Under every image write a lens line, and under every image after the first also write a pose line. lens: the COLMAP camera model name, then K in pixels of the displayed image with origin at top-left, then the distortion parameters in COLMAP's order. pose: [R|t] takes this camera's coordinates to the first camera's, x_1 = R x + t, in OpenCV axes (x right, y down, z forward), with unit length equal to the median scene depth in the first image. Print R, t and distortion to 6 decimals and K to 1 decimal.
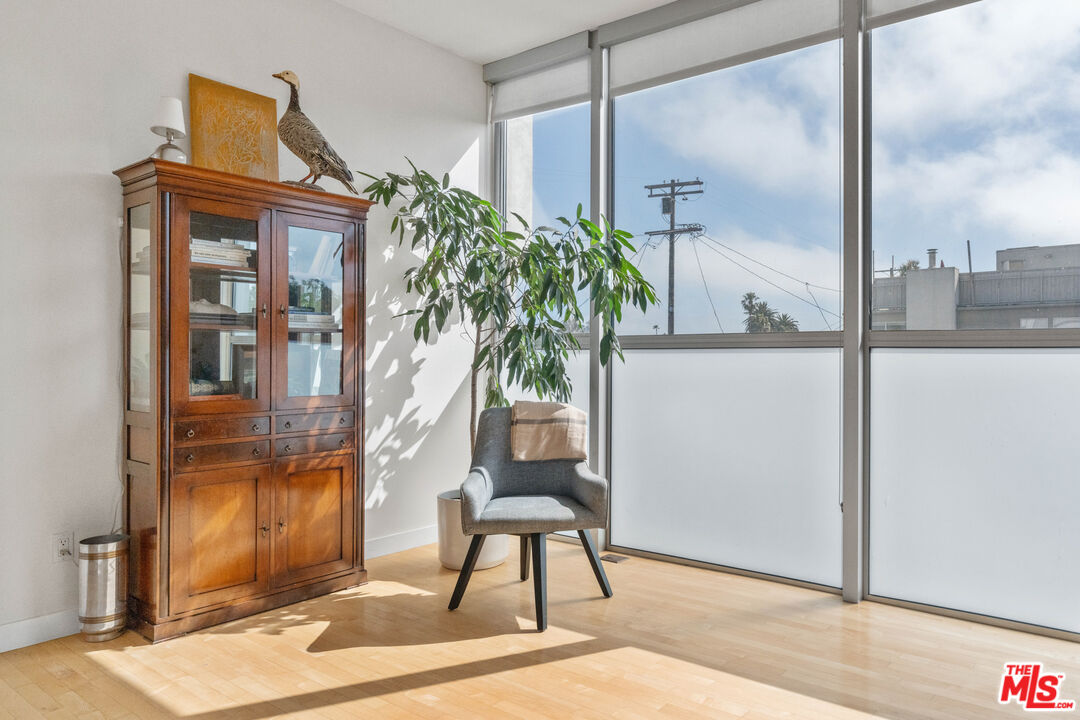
lens RADIAL K [[693.1, 0, 539.4], [0, 693.1, 350.2], [0, 0, 1]] dist [-0.021859, -0.001929]
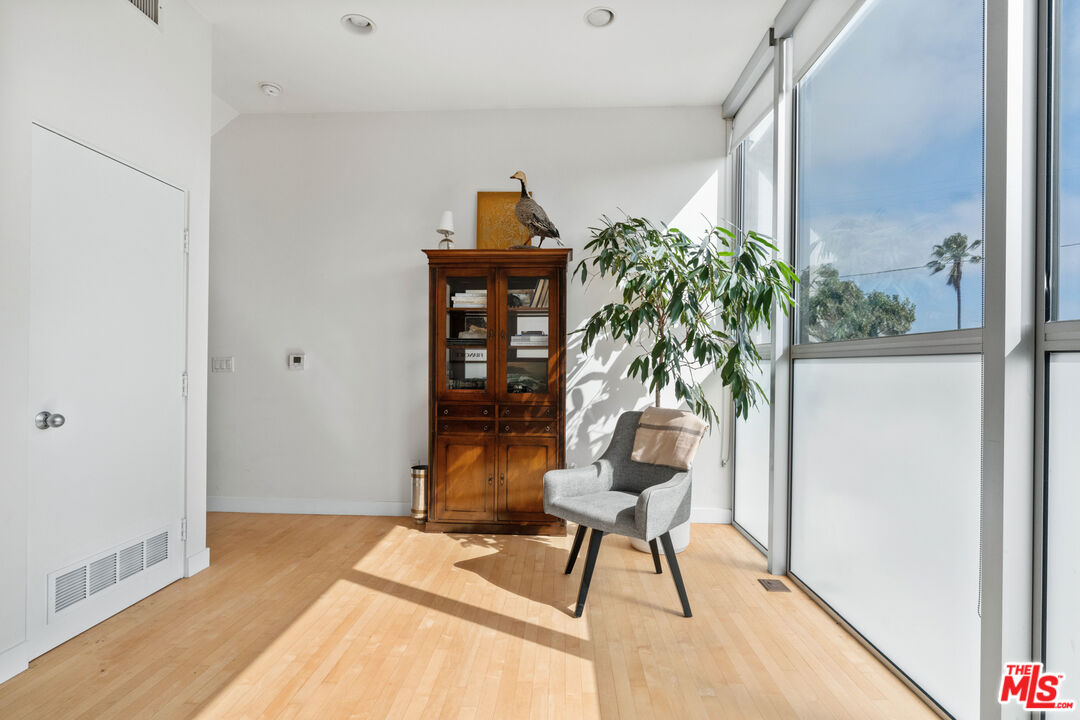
lens RADIAL K [[487.6, 0, 535.2], [0, 487.6, 359.2], [0, 0, 1]] dist [-0.004044, 0.000126]
pose [[0.617313, -0.005493, -0.786699, 0.520570], [0.000939, 0.999980, -0.006245, 0.002648], [0.786717, 0.003116, 0.617306, 0.424438]]
